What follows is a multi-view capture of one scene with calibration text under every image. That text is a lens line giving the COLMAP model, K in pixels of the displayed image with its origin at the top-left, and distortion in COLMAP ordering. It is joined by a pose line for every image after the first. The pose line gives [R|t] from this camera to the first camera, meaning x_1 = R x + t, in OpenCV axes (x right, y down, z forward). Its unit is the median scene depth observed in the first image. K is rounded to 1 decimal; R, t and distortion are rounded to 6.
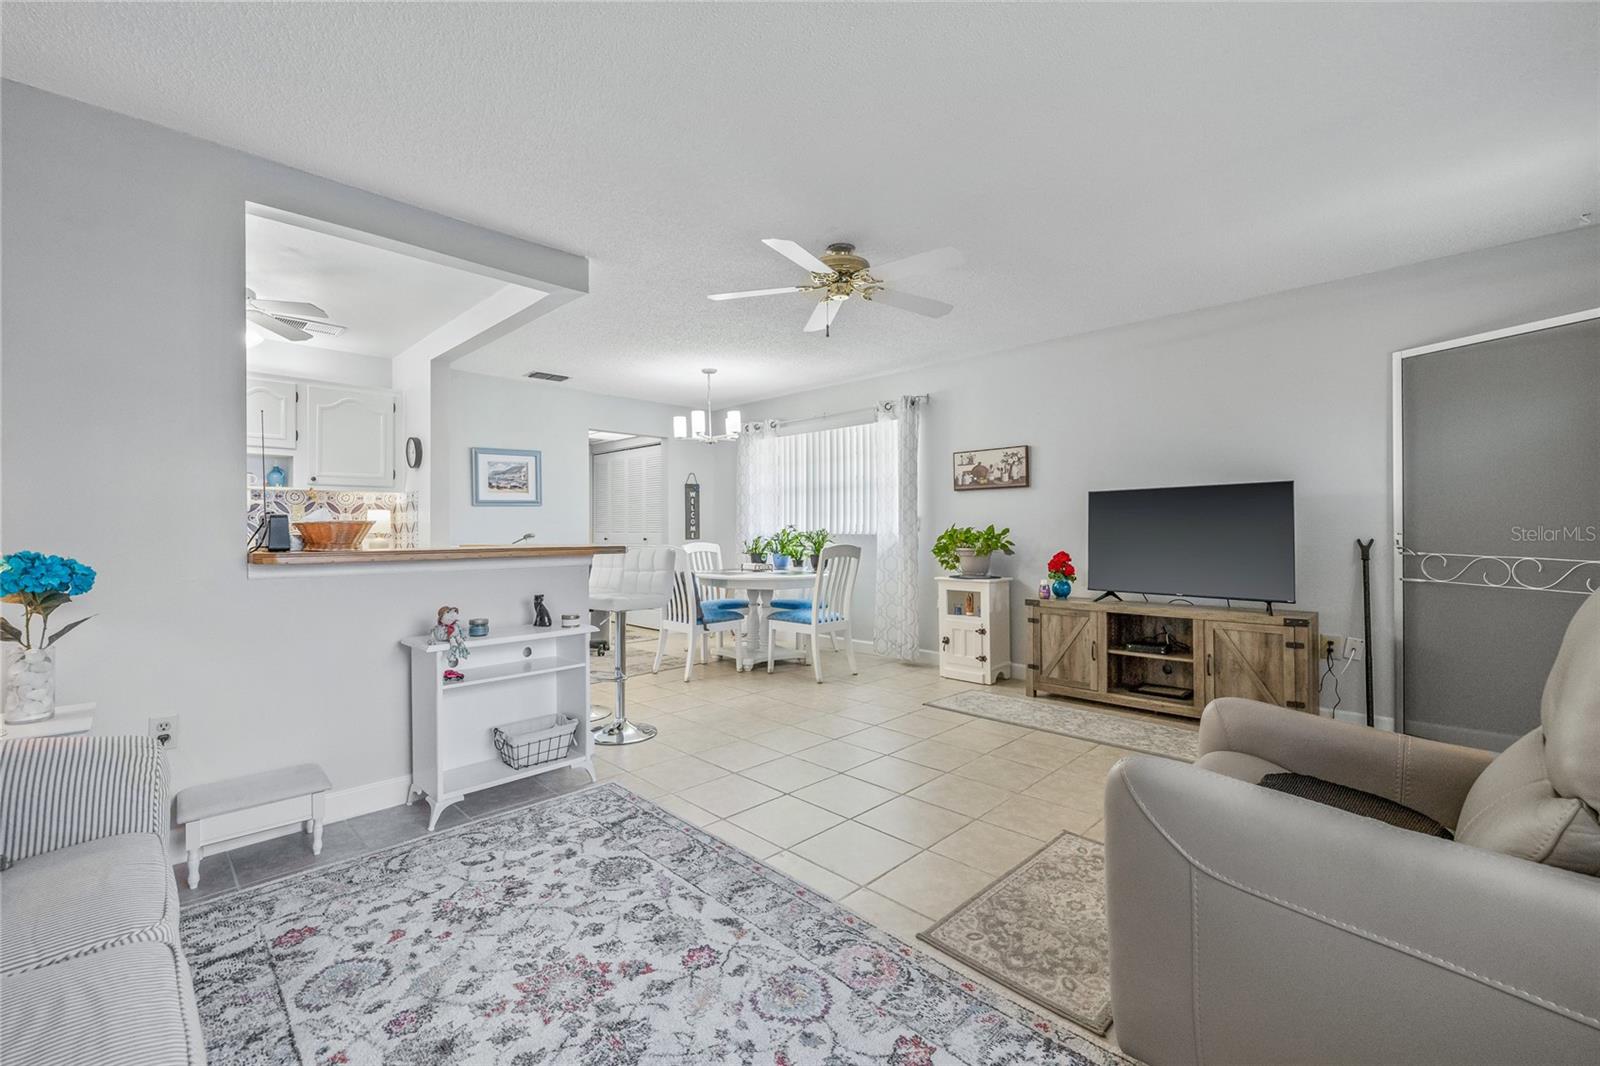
lens RADIAL K [[666.5, 0, 793.1], [0, 666.5, 527.8], [0, 0, 1]] dist [0.000739, 0.000016]
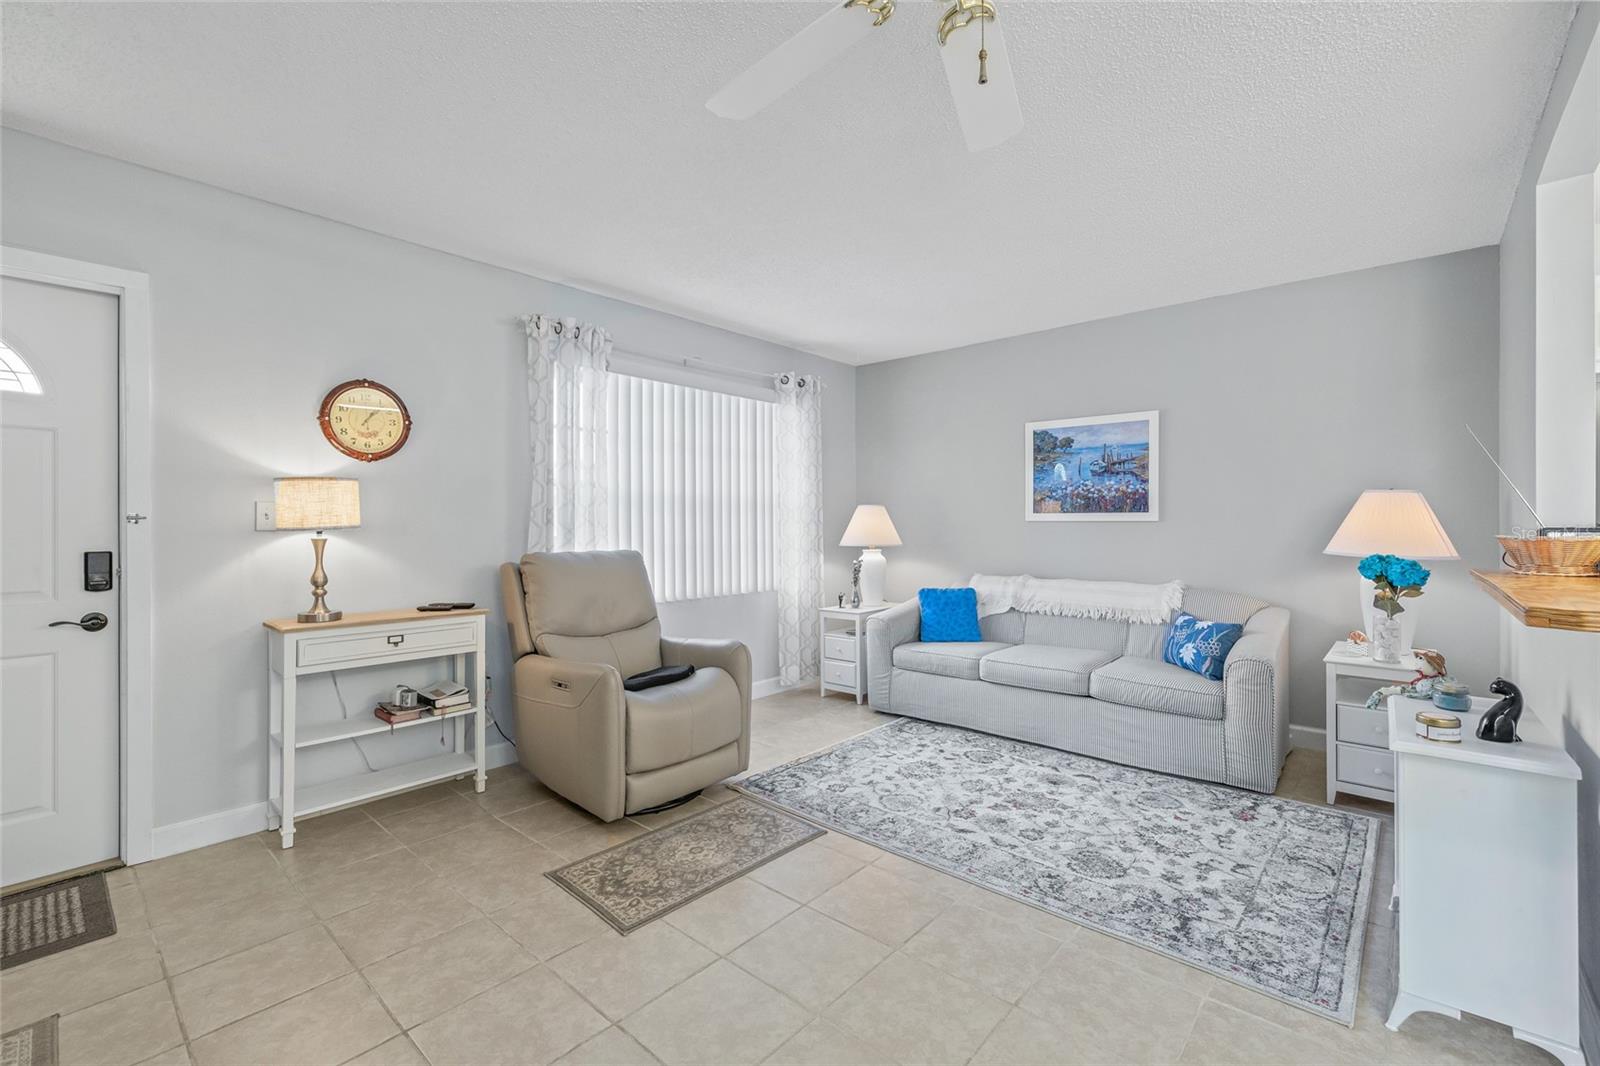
lens RADIAL K [[684.6, 0, 796.8], [0, 684.6, 526.7], [0, 0, 1]] dist [0.005305, 0.000353]
pose [[-0.998225, 0.006822, -0.059165, 0.127838], [0.006917, 0.999975, -0.001389, -0.014182], [0.059154, -0.001796, -0.998247, 0.944082]]
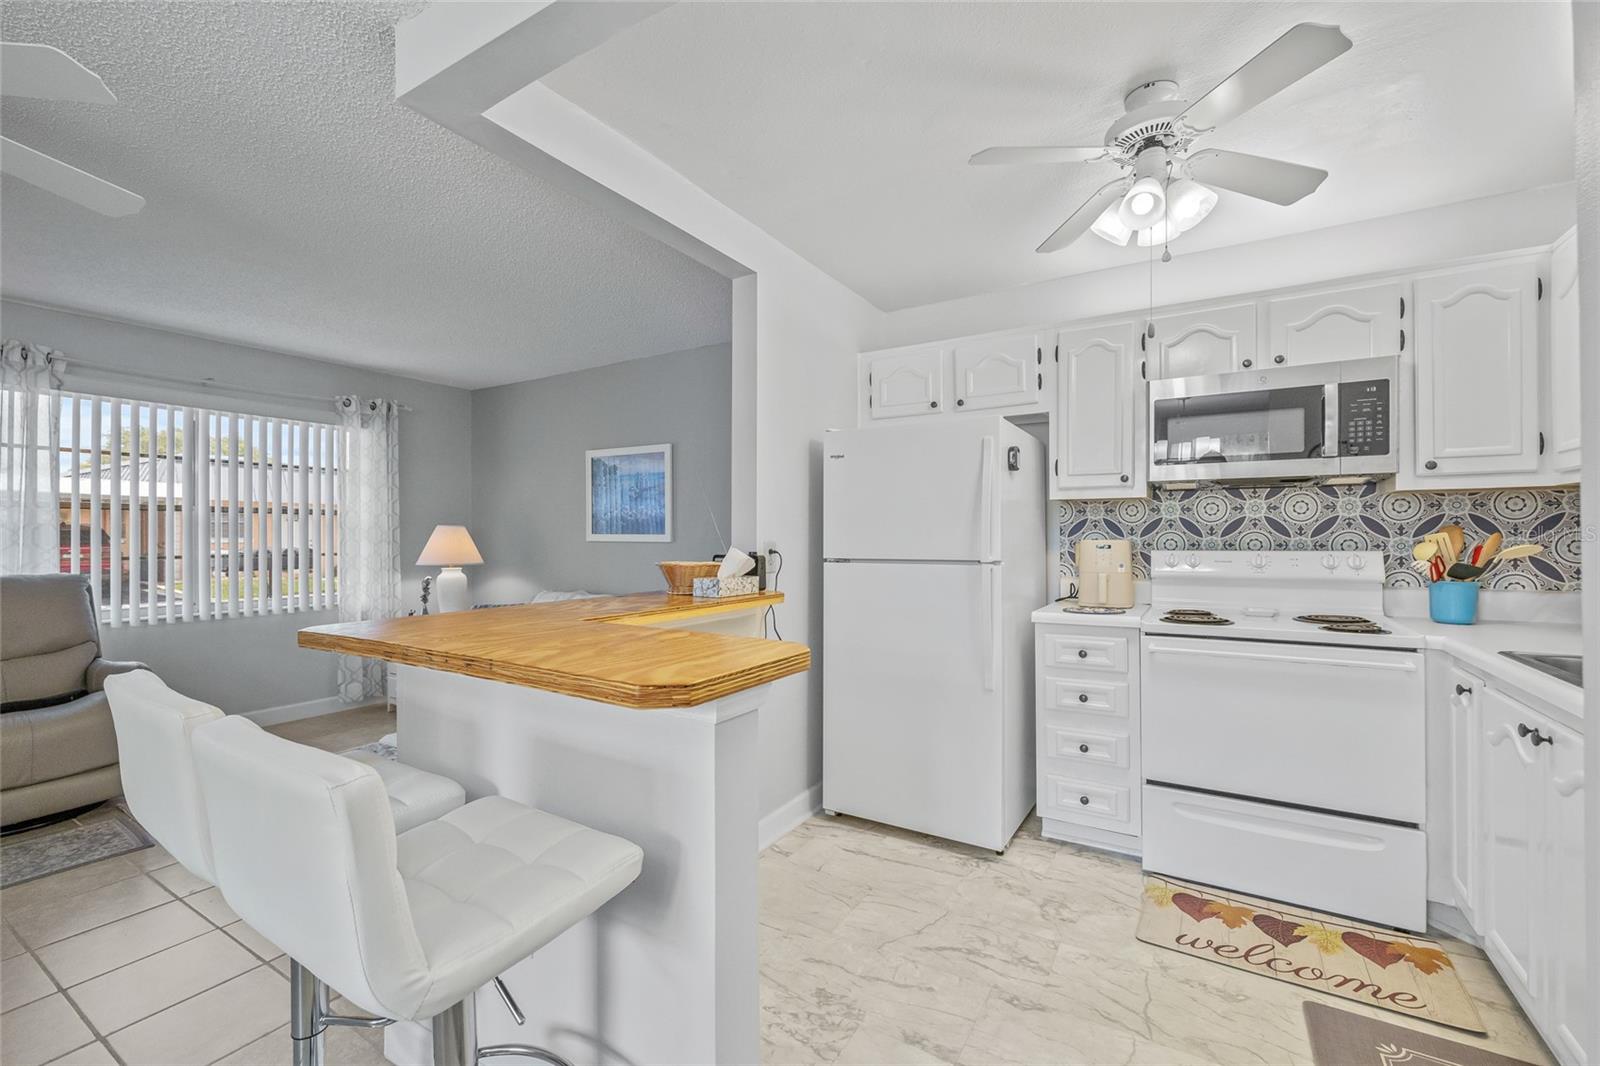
lens RADIAL K [[671.8, 0, 795.6], [0, 671.8, 536.3], [0, 0, 1]] dist [0.000861, 0.000660]
pose [[-0.972691, 0.005022, -0.232049, -0.330201], [0.005849, 0.999979, -0.002872, -0.024097], [0.232029, -0.004151, -0.972700, 1.073058]]
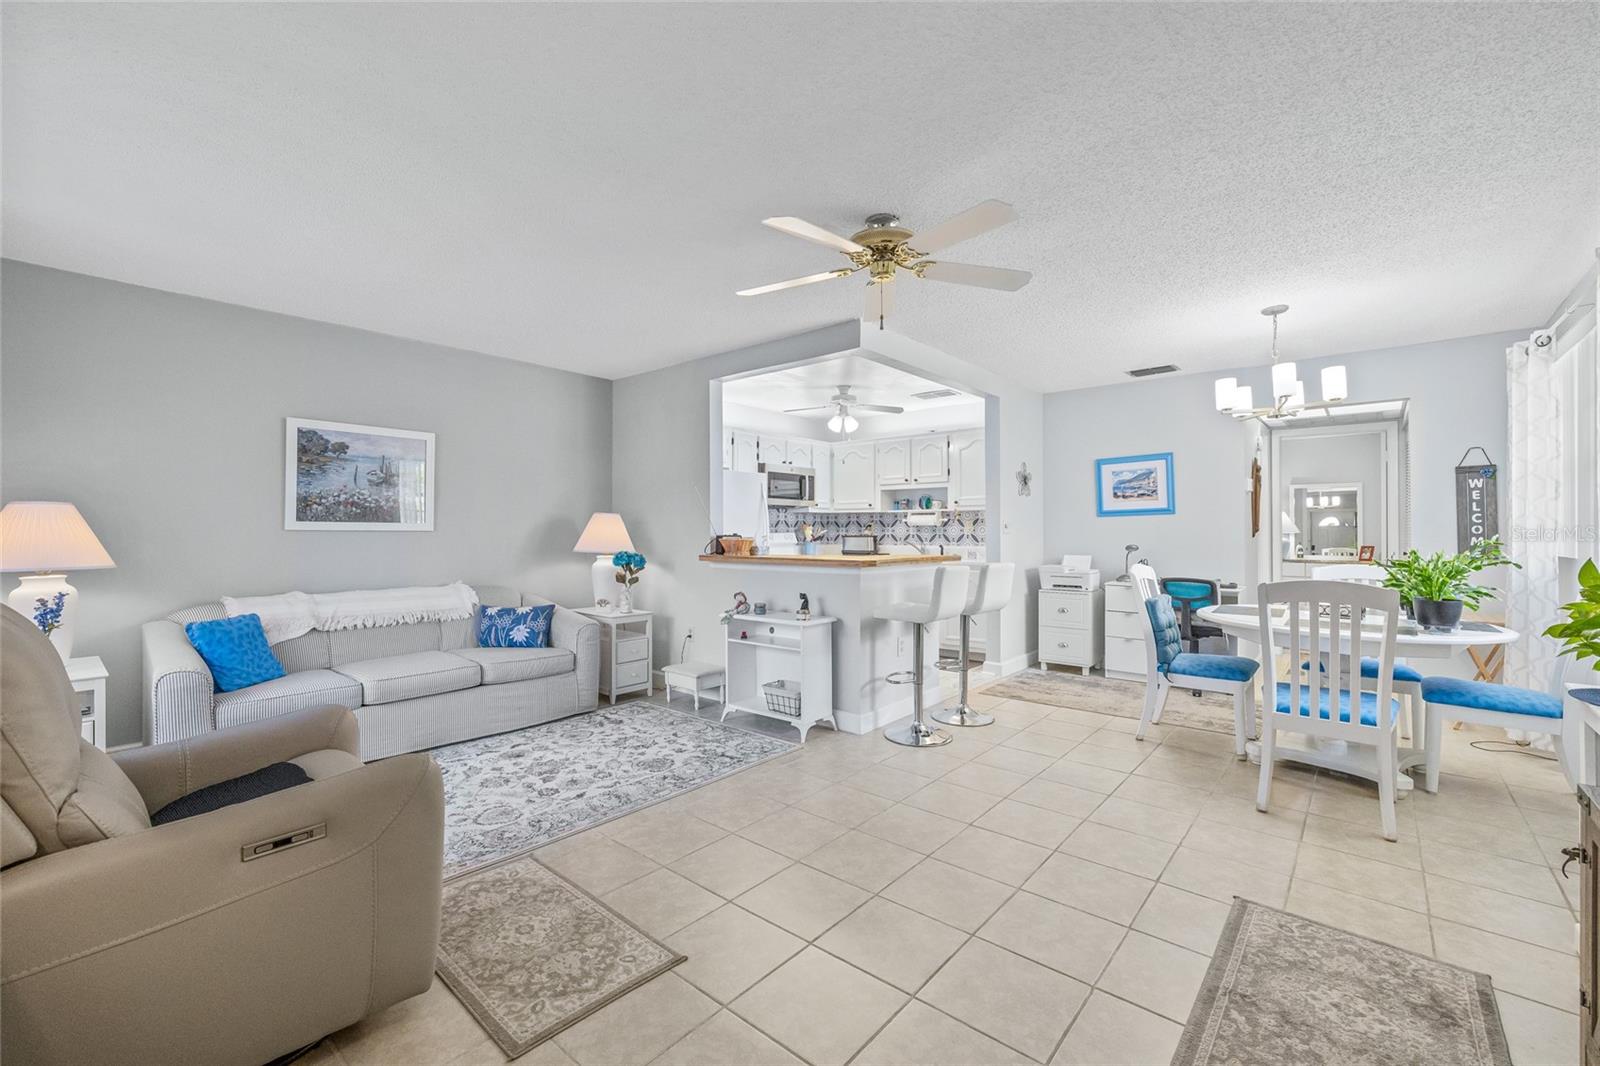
lens RADIAL K [[666.5, 0, 793.1], [0, 666.5, 527.8], [0, 0, 1]] dist [0.000739, 0.000016]
pose [[0.070071, -0.002077, -0.997540, 0.609826], [0.004867, 0.999987, -0.001740, -0.019537], [0.997530, -0.004733, 0.070080, 0.554045]]
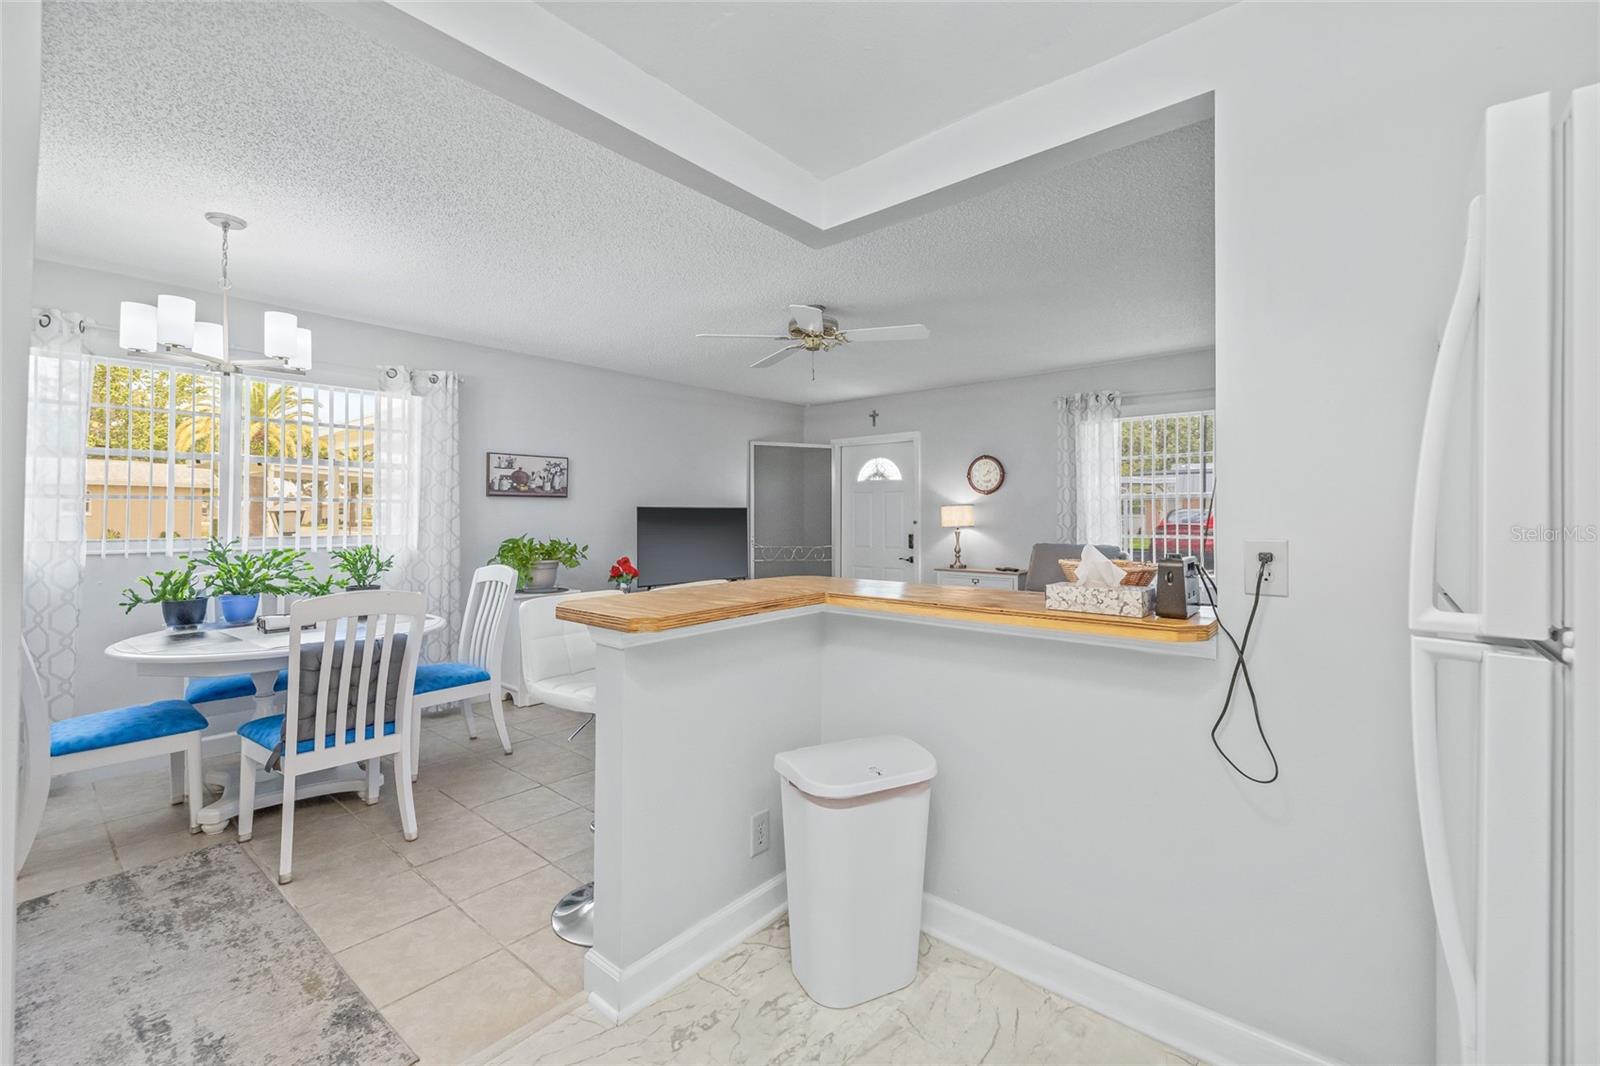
lens RADIAL K [[674.4, 0, 791.0], [0, 674.4, 501.4], [0, 0, 1]] dist [-0.001042, 0.000347]
pose [[-0.076662, 0.025793, 0.996723, -0.750437], [-0.003752, 0.999651, -0.026157, -0.030006], [-0.997050, -0.005745, -0.076538, 0.755732]]
